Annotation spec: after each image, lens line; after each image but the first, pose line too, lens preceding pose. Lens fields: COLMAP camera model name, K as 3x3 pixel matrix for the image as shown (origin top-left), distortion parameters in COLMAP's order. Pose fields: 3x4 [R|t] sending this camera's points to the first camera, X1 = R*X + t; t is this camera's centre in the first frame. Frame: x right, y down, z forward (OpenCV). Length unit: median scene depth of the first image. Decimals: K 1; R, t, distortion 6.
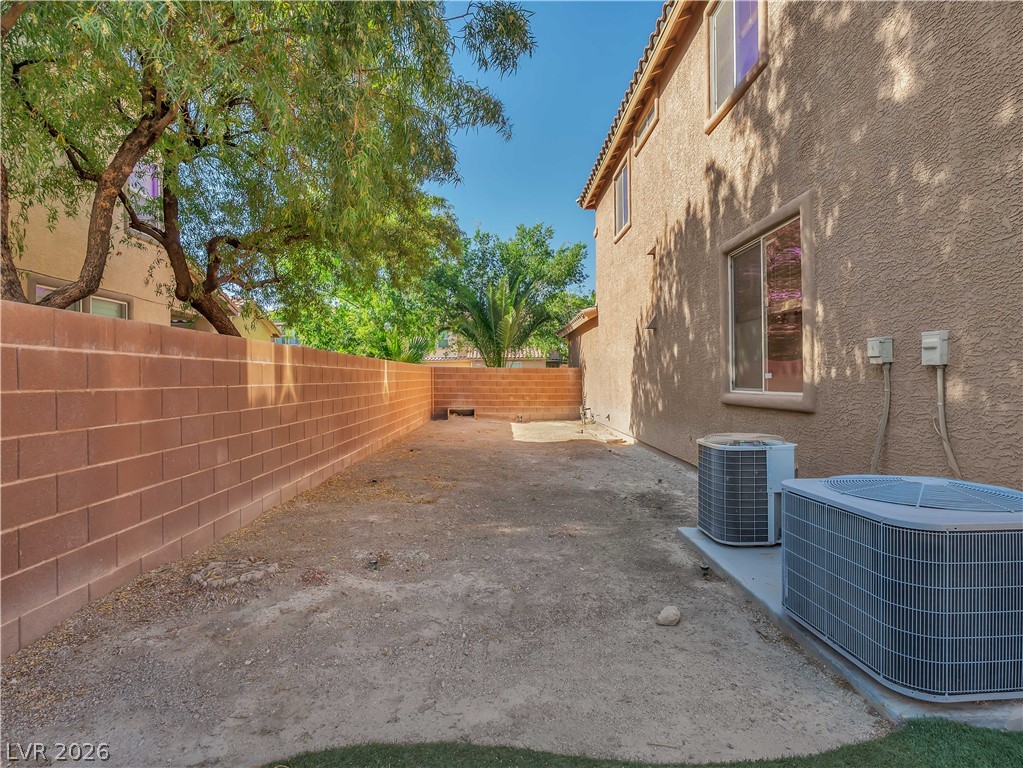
lens RADIAL K [[556.5, 0, 517.2], [0, 556.5, 380.3], [0, 0, 1]] dist [-0.006755, 0.001851]
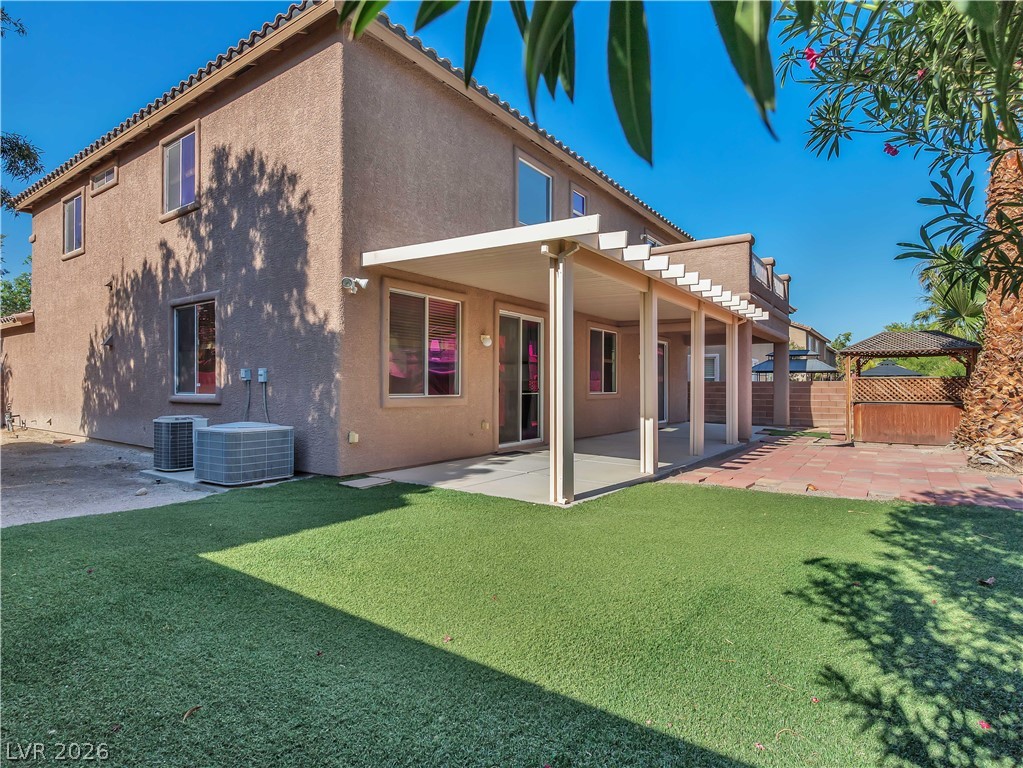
lens RADIAL K [[556.5, 0, 517.5], [0, 556.5, 380.1], [0, 0, 1]] dist [-0.006755, 0.001851]
pose [[0.612852, 0.013337, 0.790085, -0.241217], [-0.004781, 0.999902, -0.013171, -0.003413], [-0.790183, 0.004294, 0.612855, -0.664062]]
